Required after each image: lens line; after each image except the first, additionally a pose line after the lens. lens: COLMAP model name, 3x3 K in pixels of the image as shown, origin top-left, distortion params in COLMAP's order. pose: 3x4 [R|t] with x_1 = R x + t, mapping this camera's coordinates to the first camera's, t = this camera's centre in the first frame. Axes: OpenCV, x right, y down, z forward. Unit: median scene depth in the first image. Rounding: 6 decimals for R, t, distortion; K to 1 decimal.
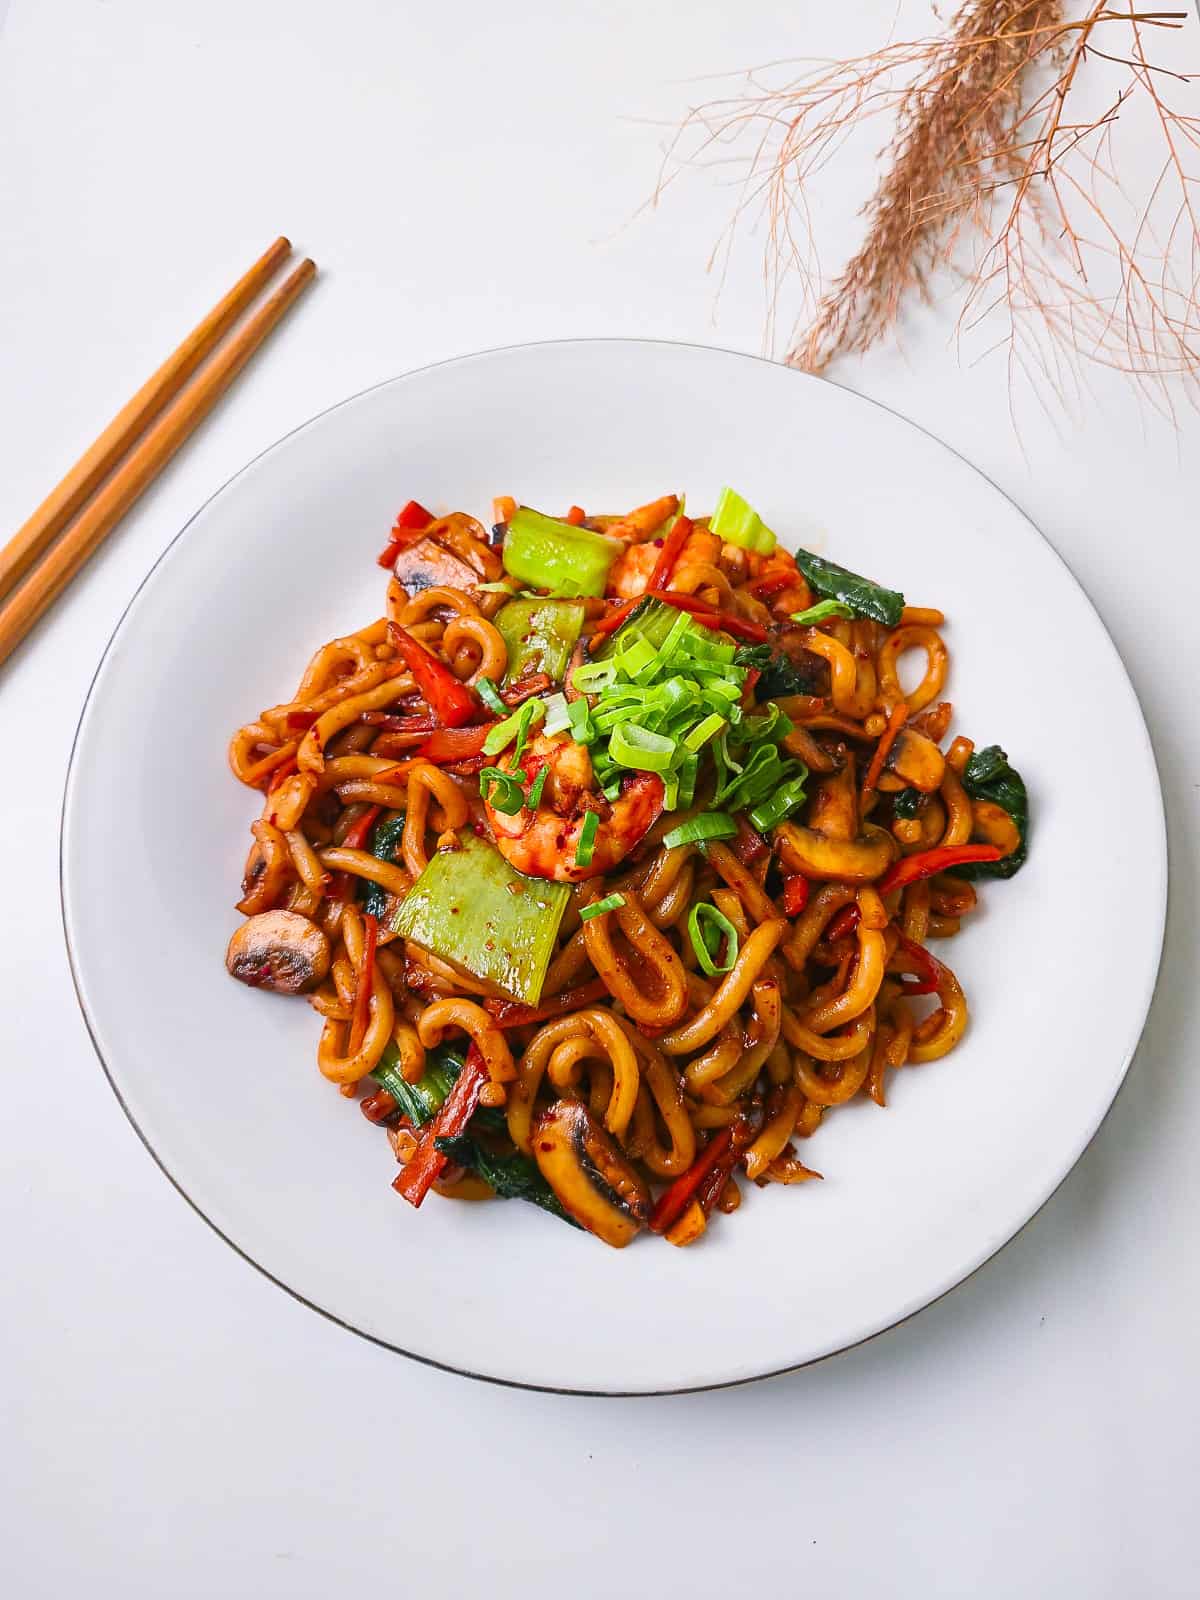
lens RADIAL K [[1082.7, 0, 610.9], [0, 1082.7, 769.1], [0, 0, 1]] dist [0.049988, -0.079005]
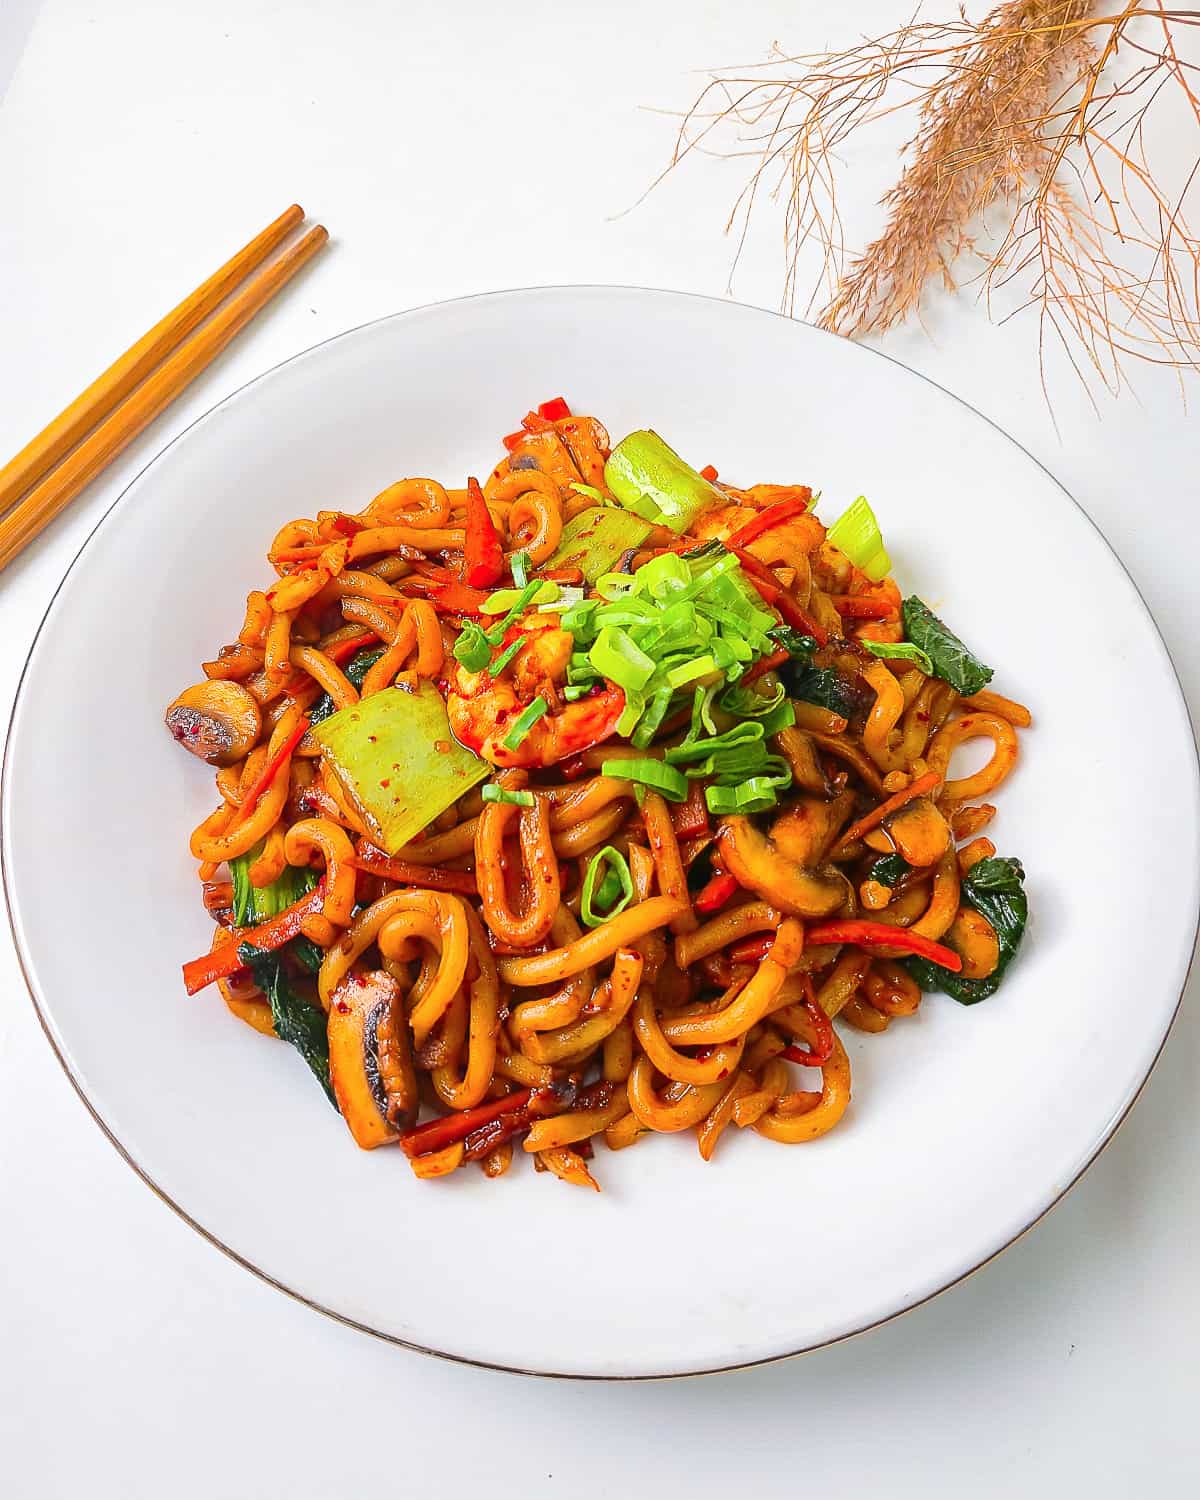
lens RADIAL K [[1071.5, 0, 599.9], [0, 1071.5, 787.2], [0, 0, 1]] dist [0.052783, -0.080932]
pose [[0.888906, 0.418235, -0.186884, 0.213966], [-0.433103, 0.900198, -0.045448, 0.119905], [0.149225, 0.121339, 0.981330, 0.110454]]
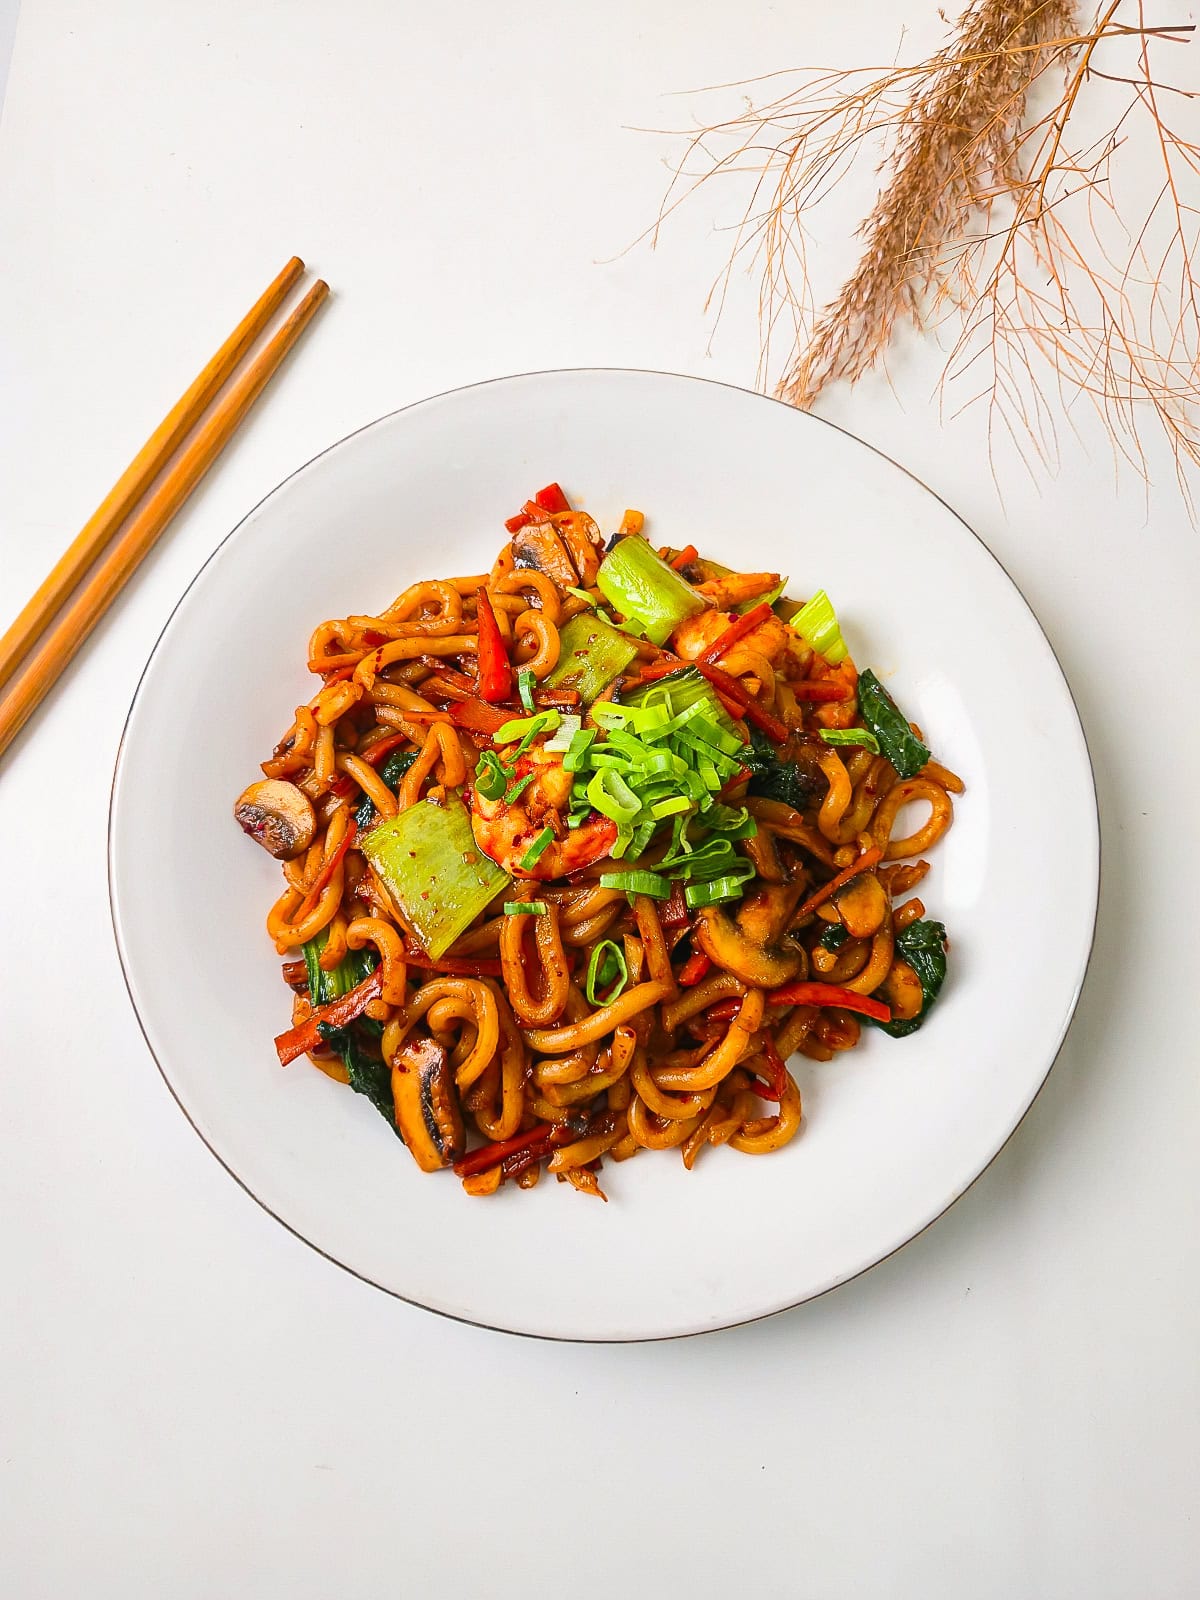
lens RADIAL K [[1082.7, 0, 610.9], [0, 1082.7, 769.1], [0, 0, 1]] dist [0.049988, -0.079005]
pose [[0.900145, 0.420733, -0.112796, 0.132040], [-0.408351, 0.905207, 0.117687, -0.166033], [0.151619, -0.059875, 0.986624, -0.099125]]
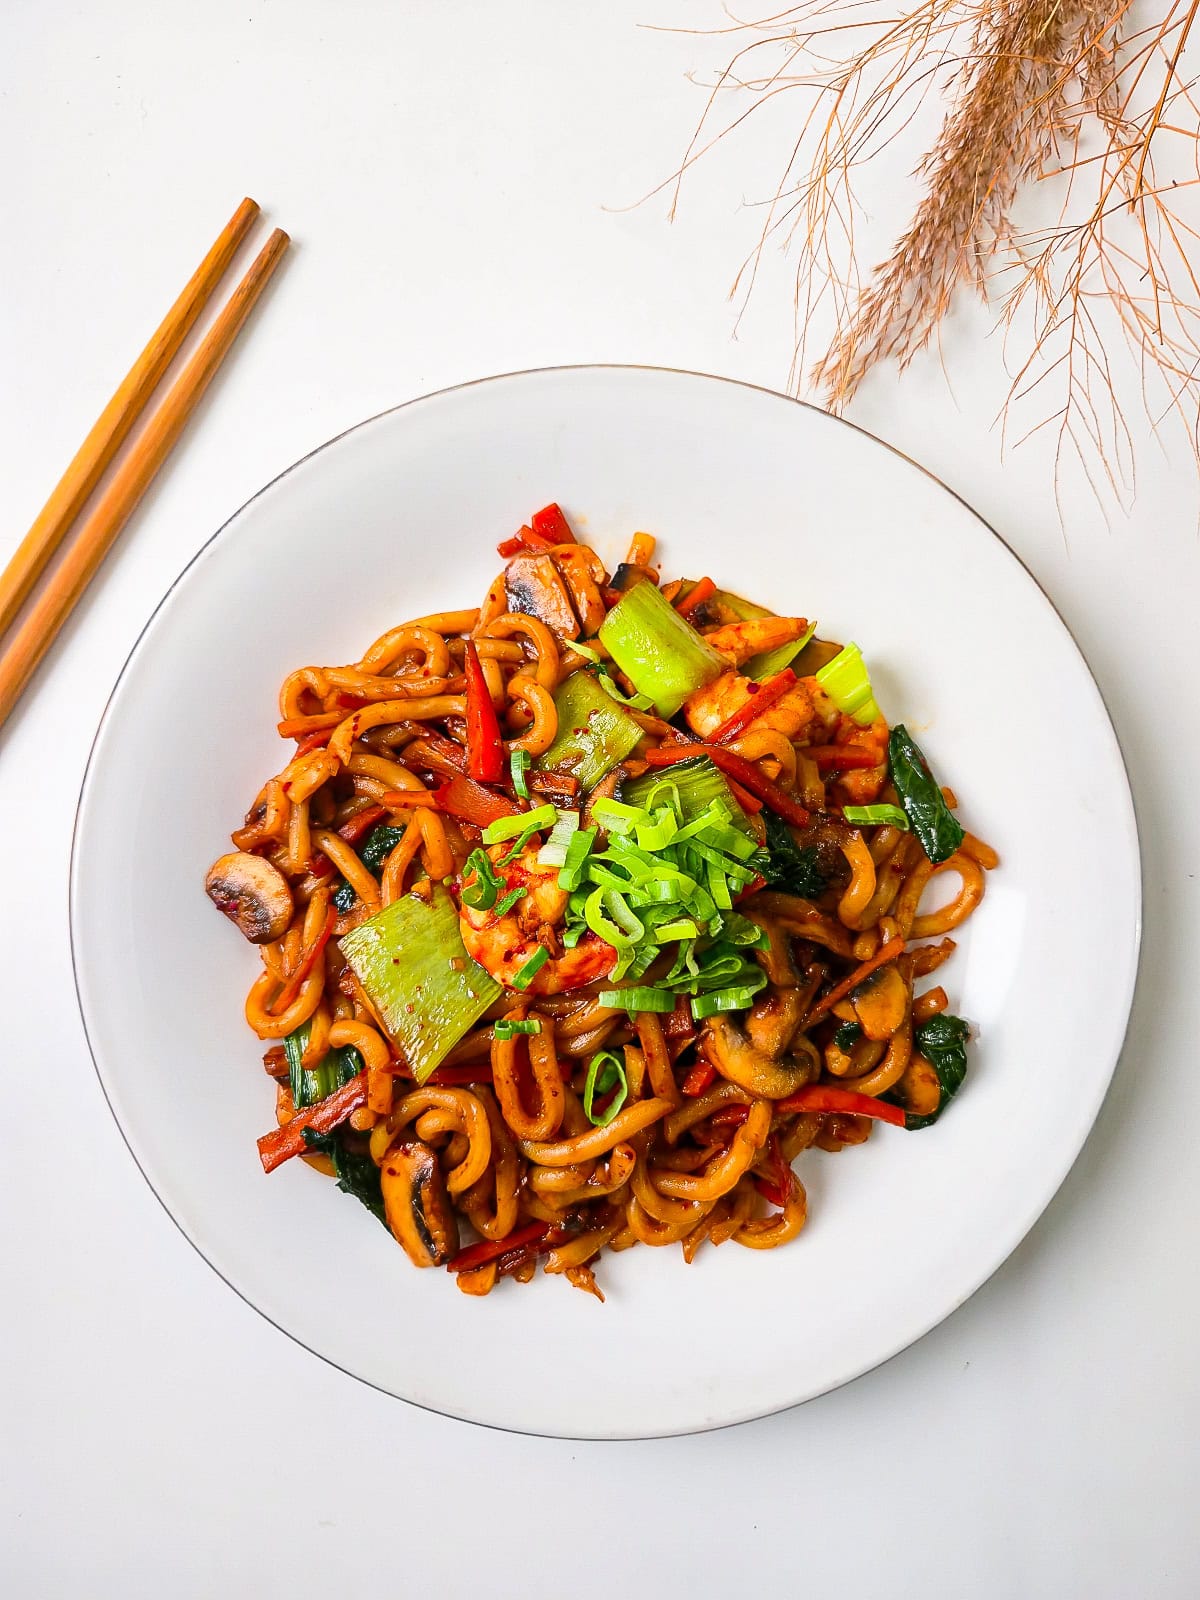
lens RADIAL K [[1082.7, 0, 610.9], [0, 1082.7, 769.1], [0, 0, 1]] dist [0.049988, -0.079005]
pose [[0.894741, 0.444301, -0.045120, 0.008689], [-0.415085, 0.864647, 0.283002, -0.403253], [0.164751, -0.234485, 0.958057, 0.052861]]
